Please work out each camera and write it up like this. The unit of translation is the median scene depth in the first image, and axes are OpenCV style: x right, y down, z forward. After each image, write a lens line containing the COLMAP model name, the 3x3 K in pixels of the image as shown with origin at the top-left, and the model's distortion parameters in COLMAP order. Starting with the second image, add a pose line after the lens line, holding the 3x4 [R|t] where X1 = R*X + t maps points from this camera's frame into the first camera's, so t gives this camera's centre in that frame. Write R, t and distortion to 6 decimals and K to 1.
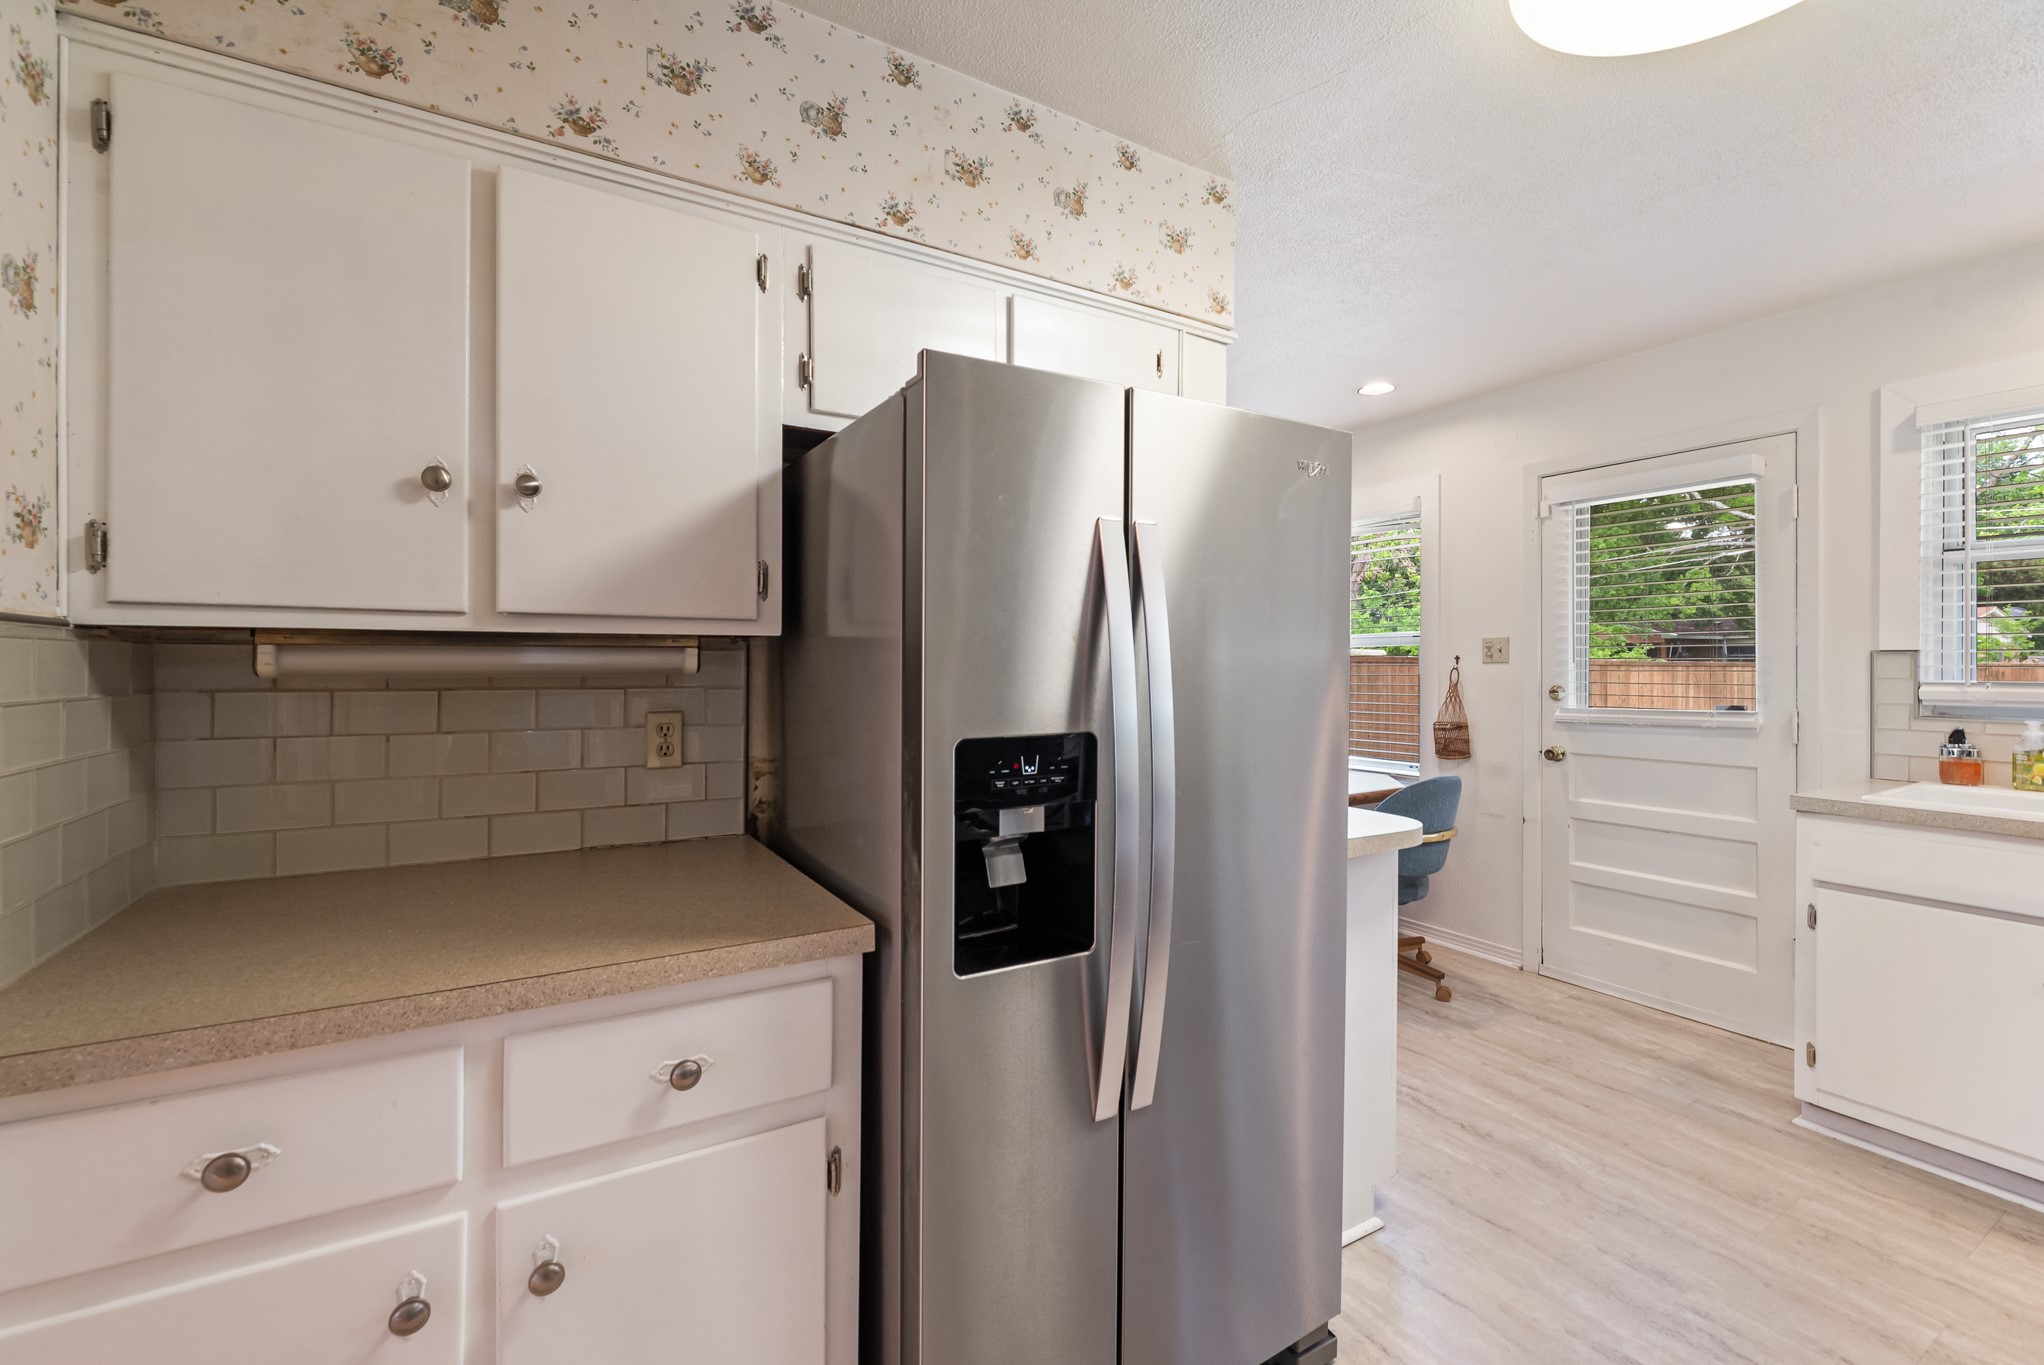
lens RADIAL K [[883.8, 0, 1022.0], [0, 883.8, 671.3], [0, 0, 1]] dist [0.000069, 0.000015]
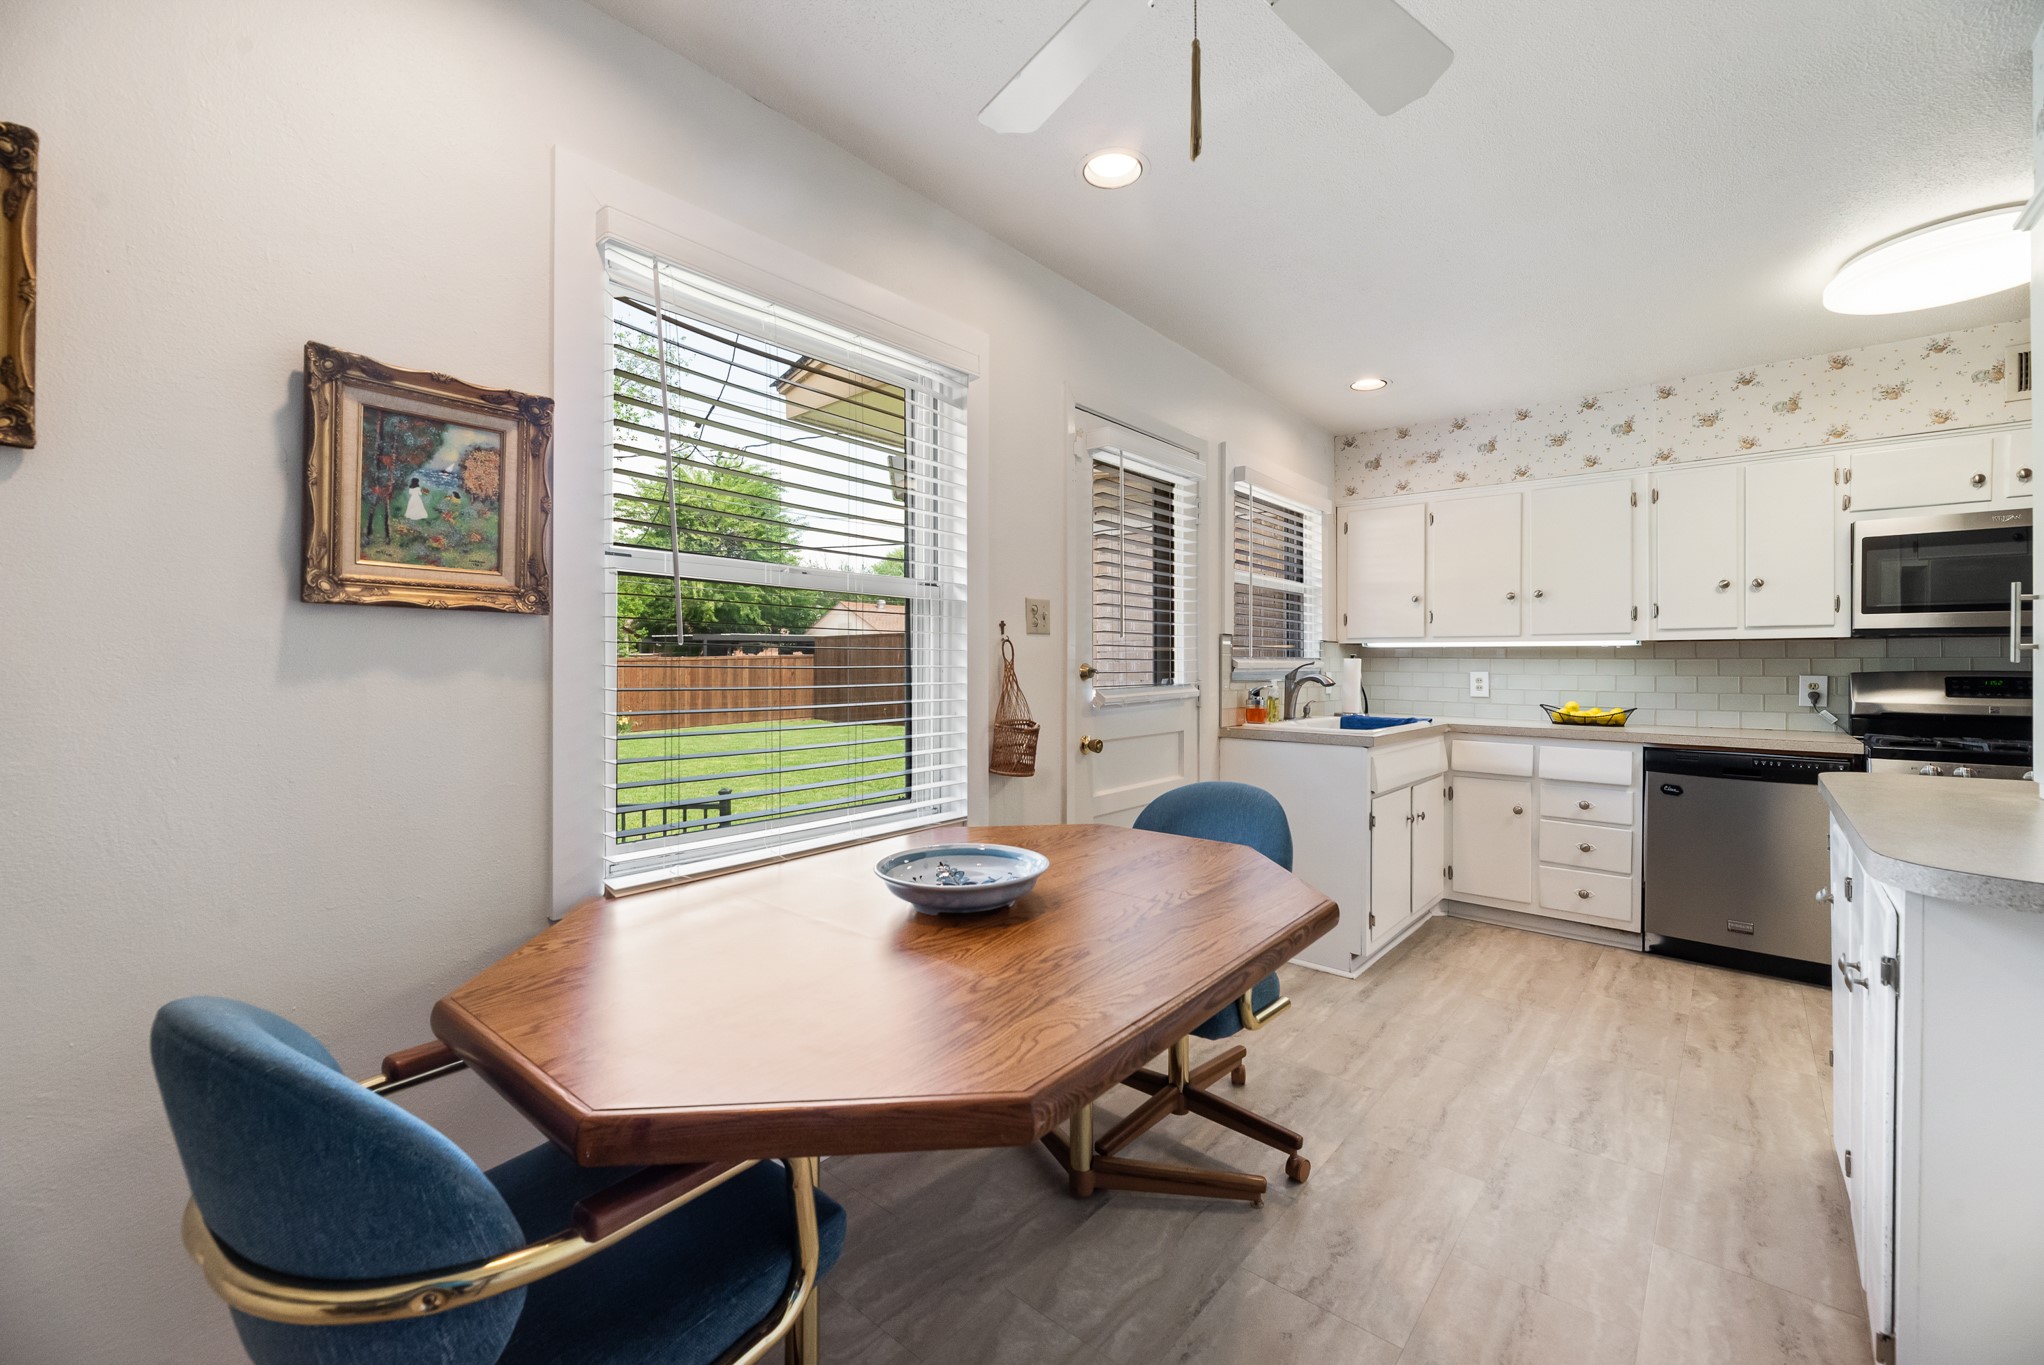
lens RADIAL K [[828.4, 0, 1024.3], [0, 828.4, 670.8], [0, 0, 1]] dist [-0.003046, -0.000015]
pose [[-0.322235, -0.008628, 0.946620, -0.159616], [0.000703, 0.999956, 0.009353, 0.020016], [-0.946659, 0.003679, -0.322215, 1.765127]]
